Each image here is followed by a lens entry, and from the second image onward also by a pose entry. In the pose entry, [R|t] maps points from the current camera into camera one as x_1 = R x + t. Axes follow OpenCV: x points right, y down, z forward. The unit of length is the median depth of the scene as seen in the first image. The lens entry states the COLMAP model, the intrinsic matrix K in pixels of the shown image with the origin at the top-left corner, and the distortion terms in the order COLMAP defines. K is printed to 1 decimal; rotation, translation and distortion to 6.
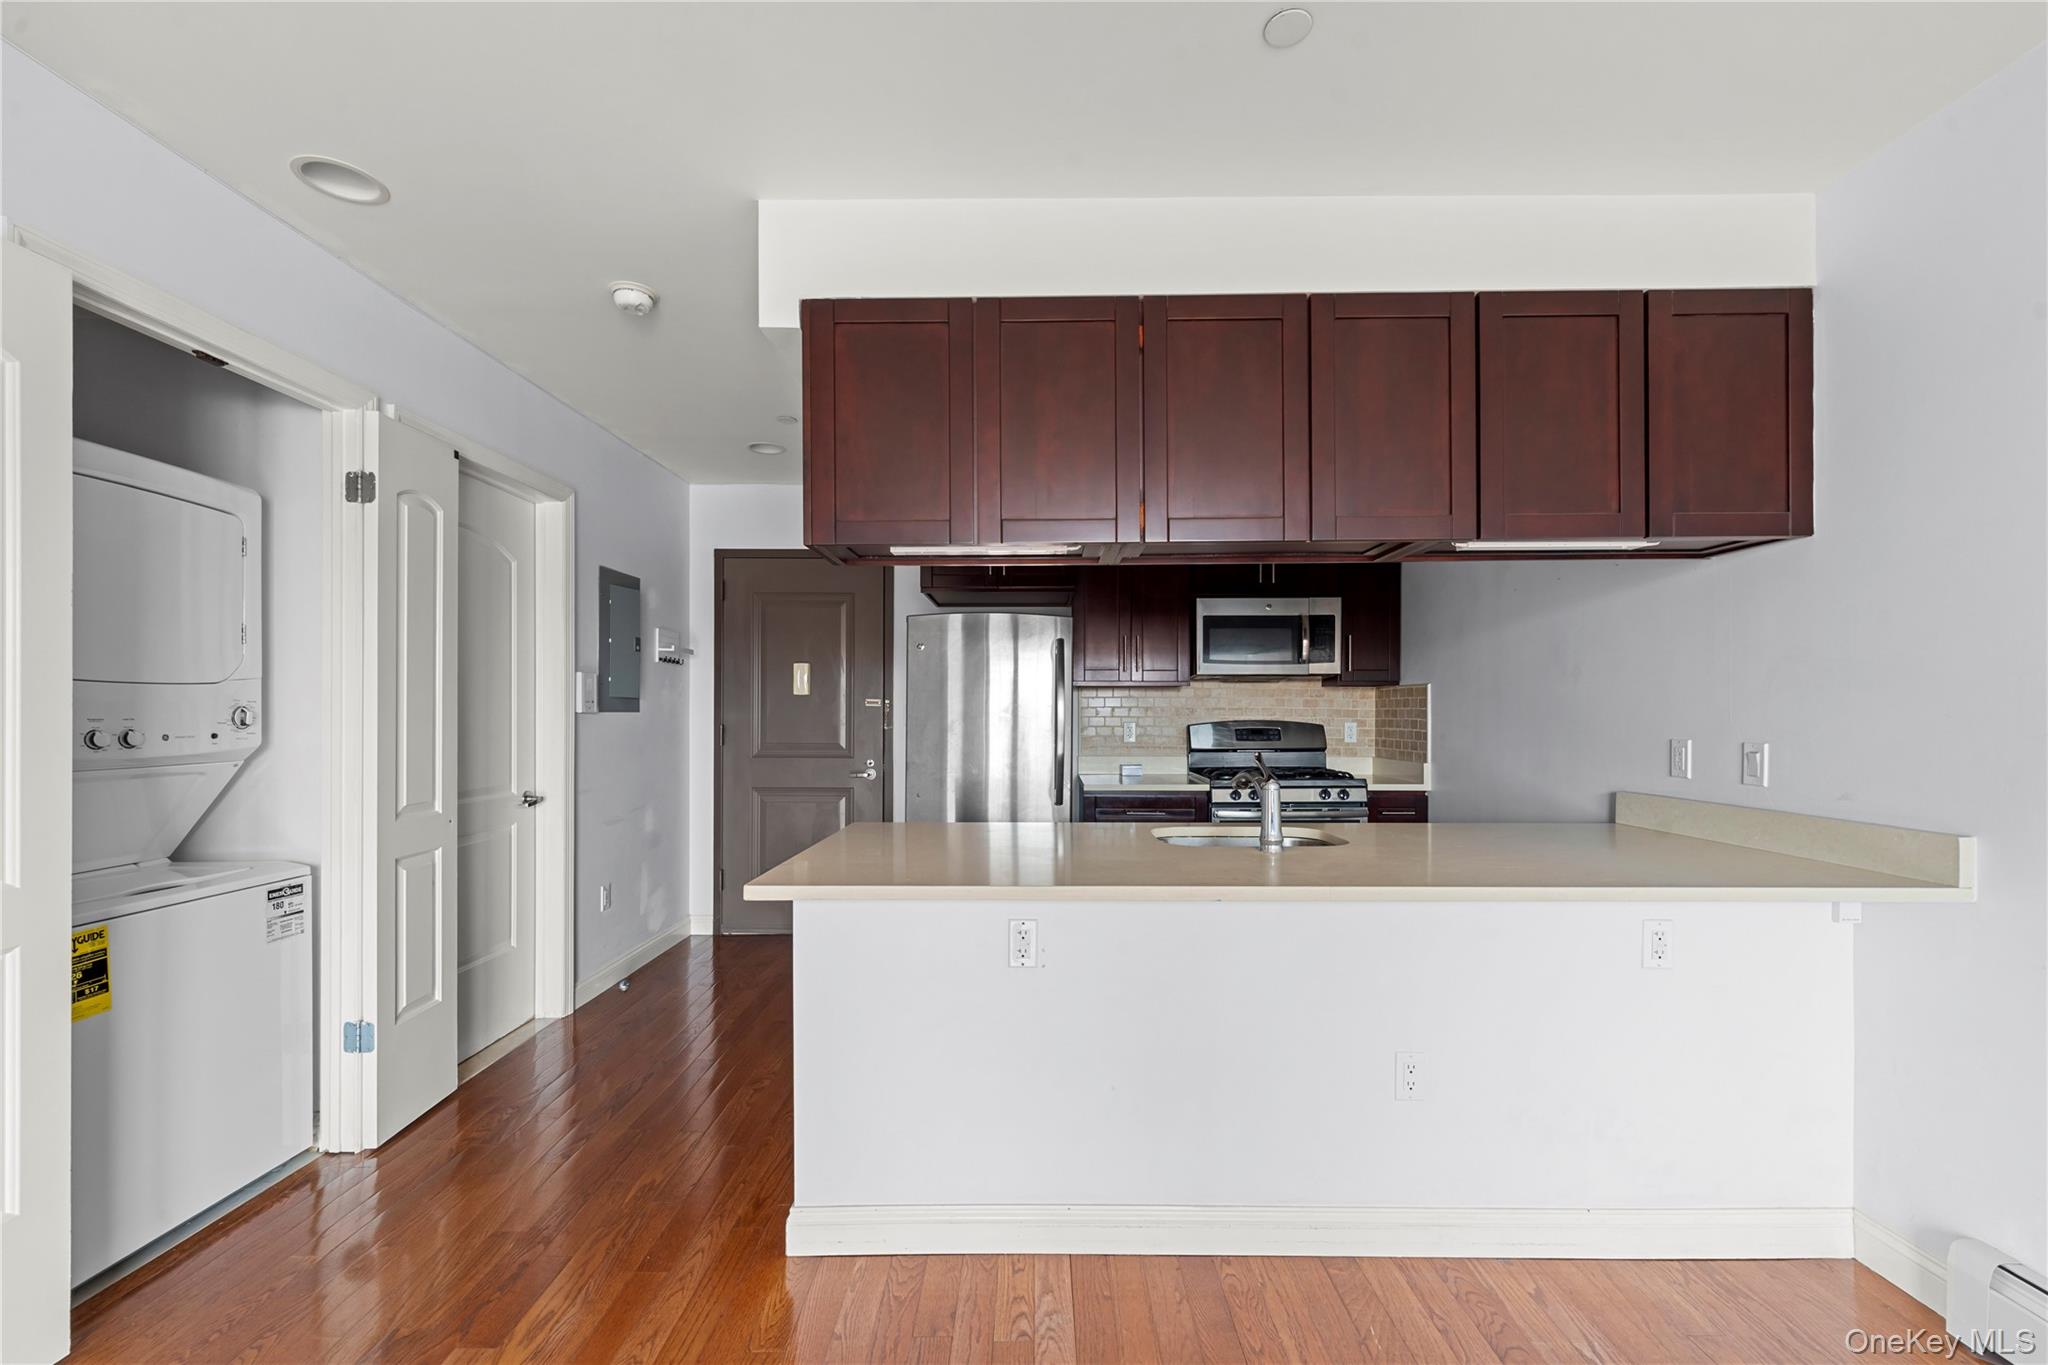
lens RADIAL K [[838.3, 0, 1027.7], [0, 838.3, 709.9], [0, 0, 1]] dist [0.000142, -0.000062]
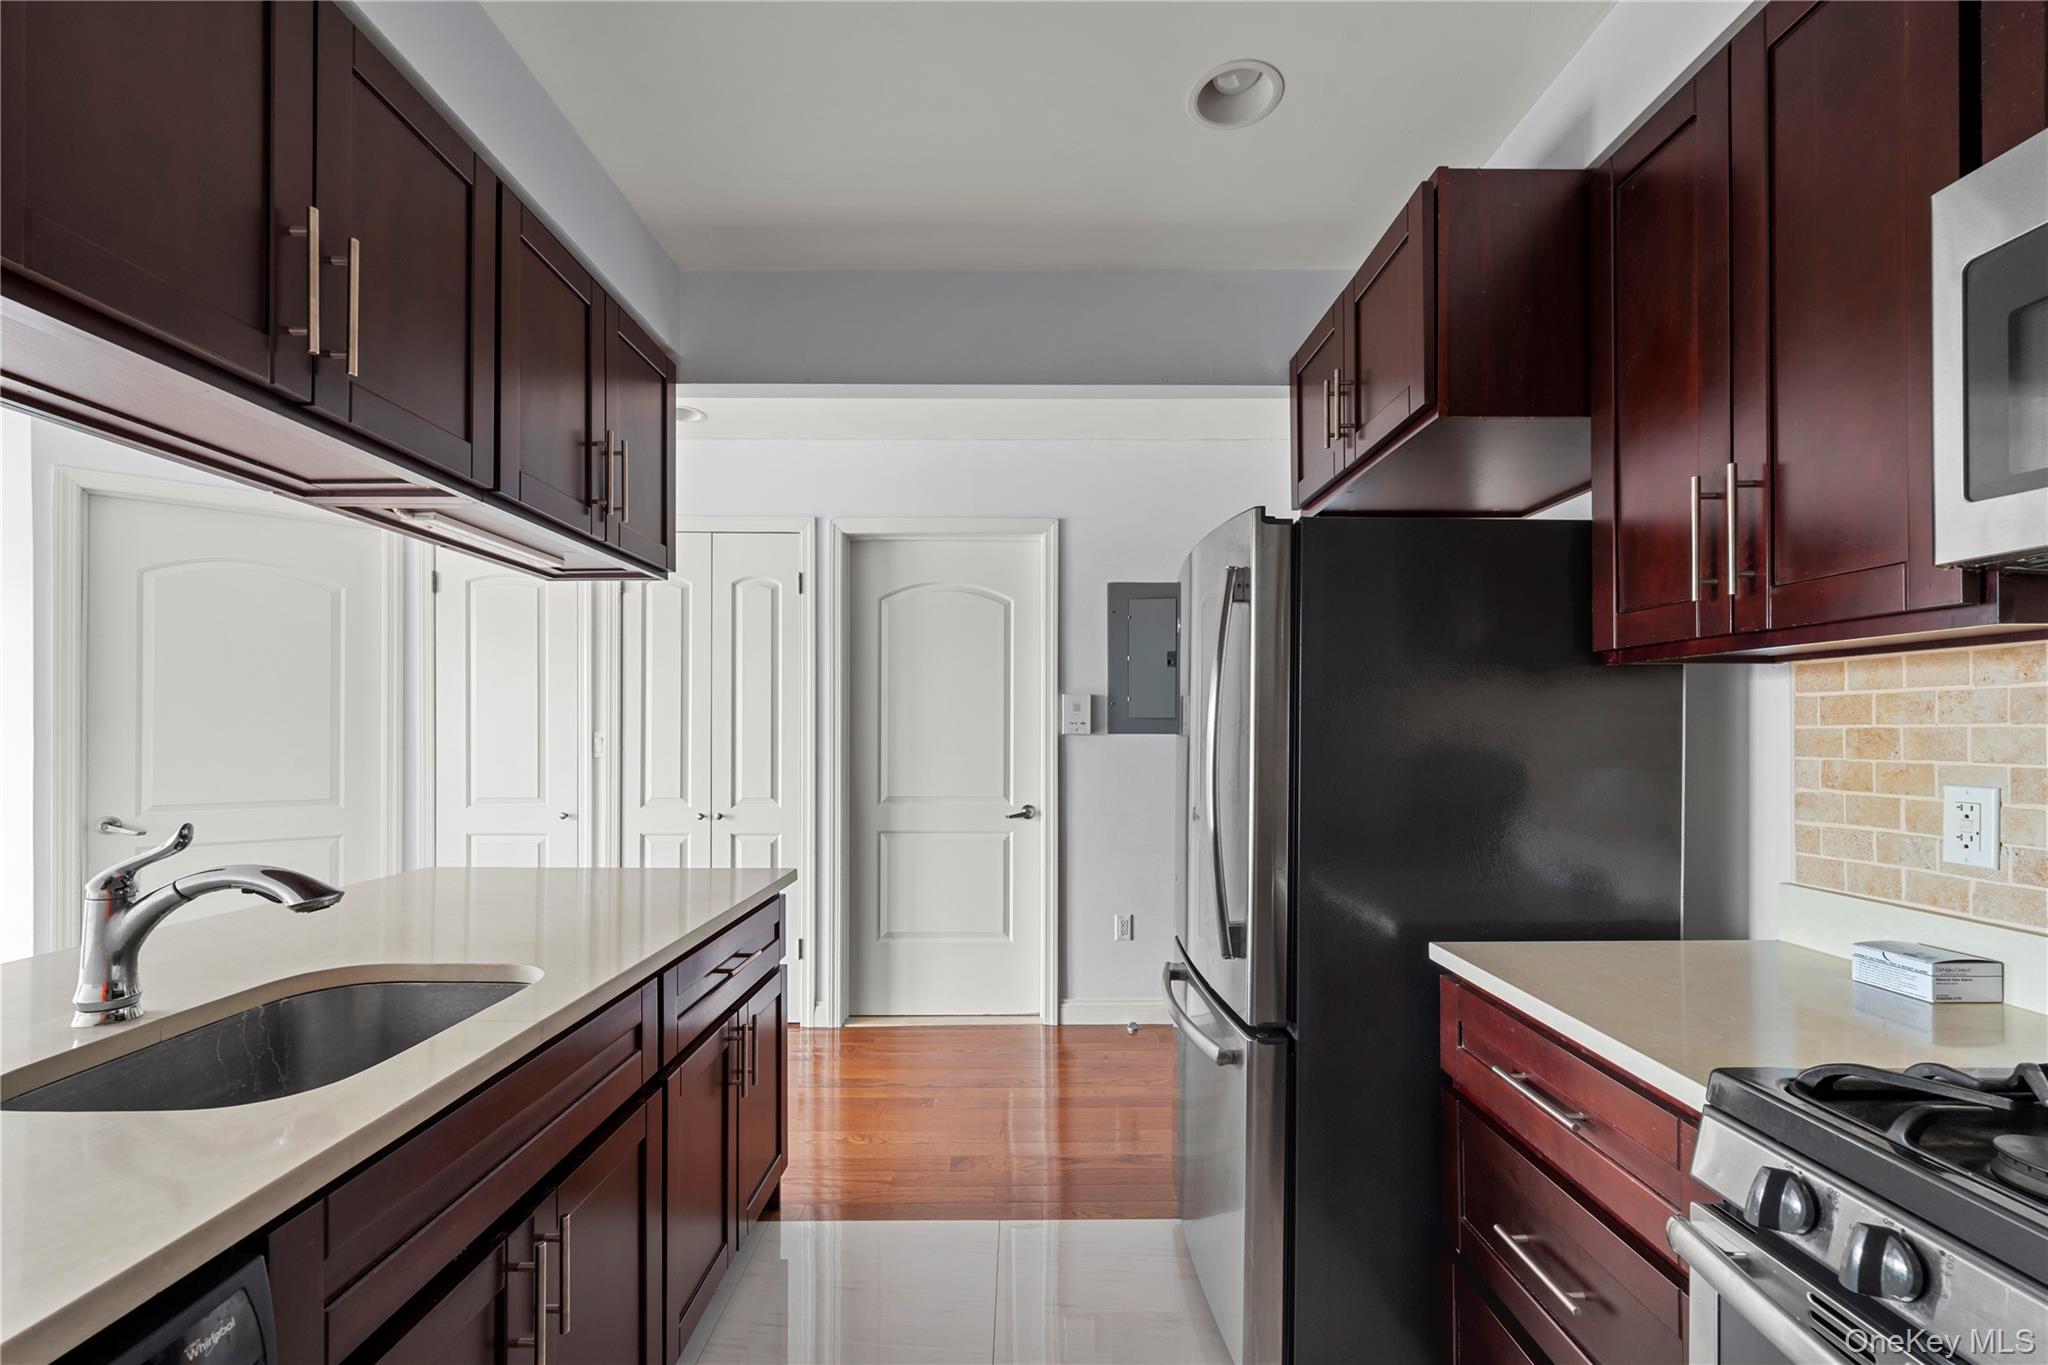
lens RADIAL K [[842.9, 0, 1022.0], [0, 842.9, 724.3], [0, 0, 1]] dist [-0.001846, -0.000300]
pose [[0.013083, -0.005514, -0.999899, 0.403281], [0.000453, 0.999985, -0.005509, -0.002774], [0.999914, -0.000381, 0.013085, 0.779038]]
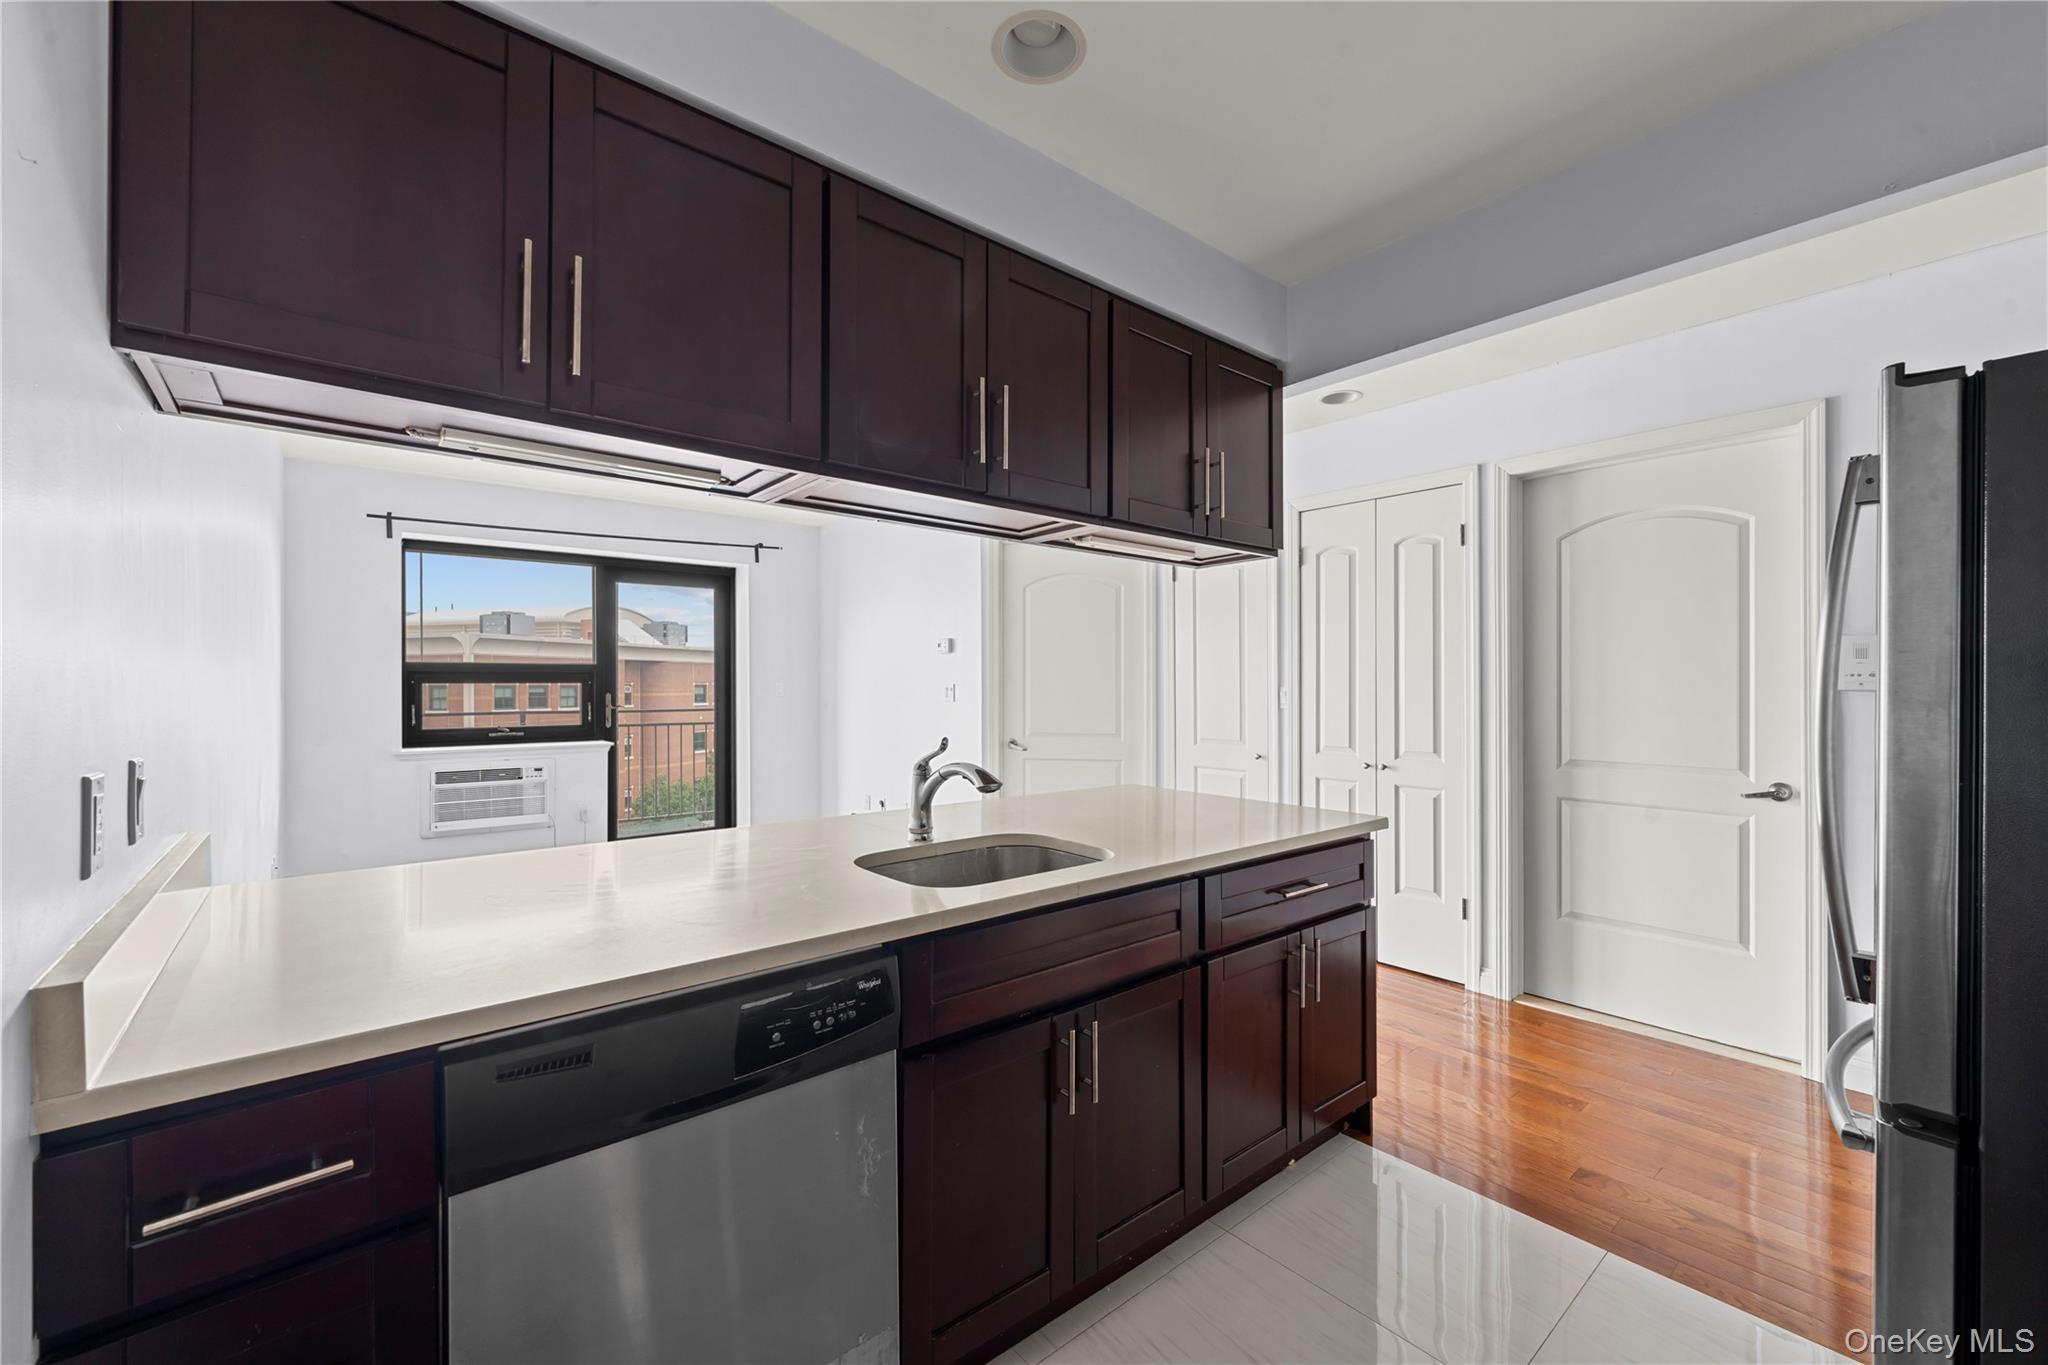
lens RADIAL K [[821.5, 0, 1032.2], [0, 821.5, 678.3], [0, 0, 1]] dist [-0.000051, -0.000022]
pose [[-0.759717, -0.004182, -0.650240, 0.401065], [0.002317, 0.999956, -0.009139, -0.002077], [0.650249, -0.008450, -0.759674, 0.902200]]
